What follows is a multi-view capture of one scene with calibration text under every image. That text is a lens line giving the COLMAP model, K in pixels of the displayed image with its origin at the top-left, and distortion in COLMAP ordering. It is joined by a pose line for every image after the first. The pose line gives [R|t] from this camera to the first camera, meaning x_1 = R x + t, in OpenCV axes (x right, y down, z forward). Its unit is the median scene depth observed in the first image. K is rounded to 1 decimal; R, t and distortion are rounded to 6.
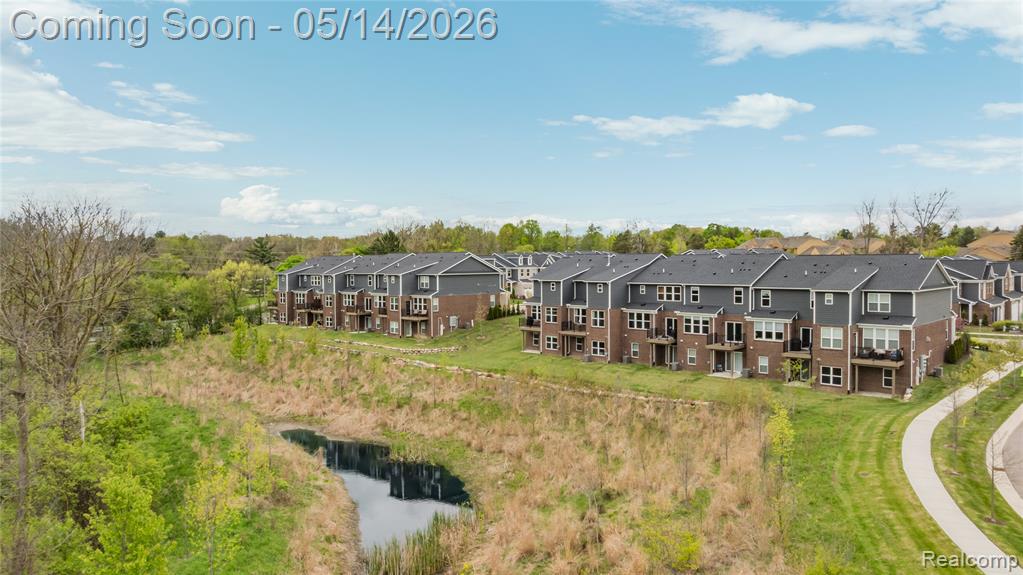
lens RADIAL K [[719.0, 0, 516.6], [0, 719.0, 282.2], [0, 0, 1]] dist [-0.011555, -0.005427]
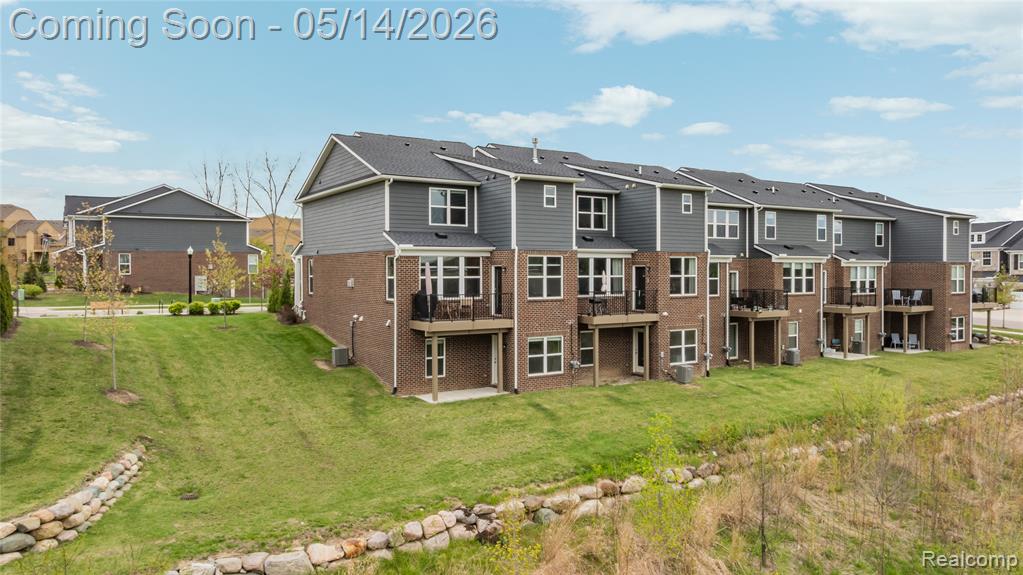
lens RADIAL K [[719.0, 0, 516.6], [0, 719.0, 282.2], [0, 0, 1]] dist [-0.011555, -0.005427]
pose [[0.253484, -0.024381, 0.967032, -0.310344], [0.019981, 0.999601, 0.019965, 0.042979], [-0.967133, 0.014261, 0.253870, 0.969909]]
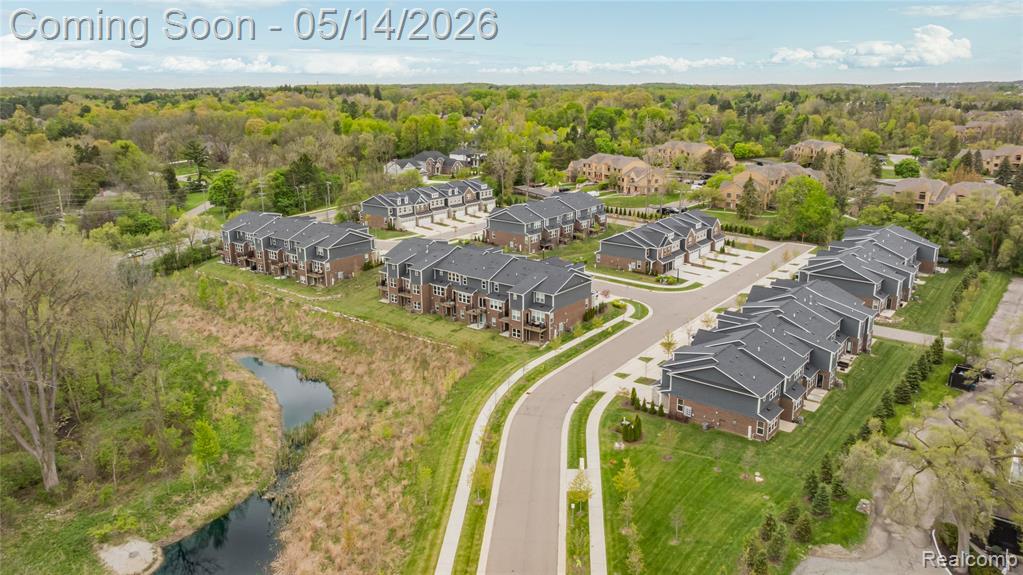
lens RADIAL K [[719.0, 0, 516.6], [0, 719.0, 282.2], [0, 0, 1]] dist [-0.011555, -0.005427]
pose [[0.996266, -0.021799, 0.083534, 0.210848], [0.001695, 0.972348, 0.233529, -0.378376], [-0.086315, -0.232515, 0.968755, -0.733165]]
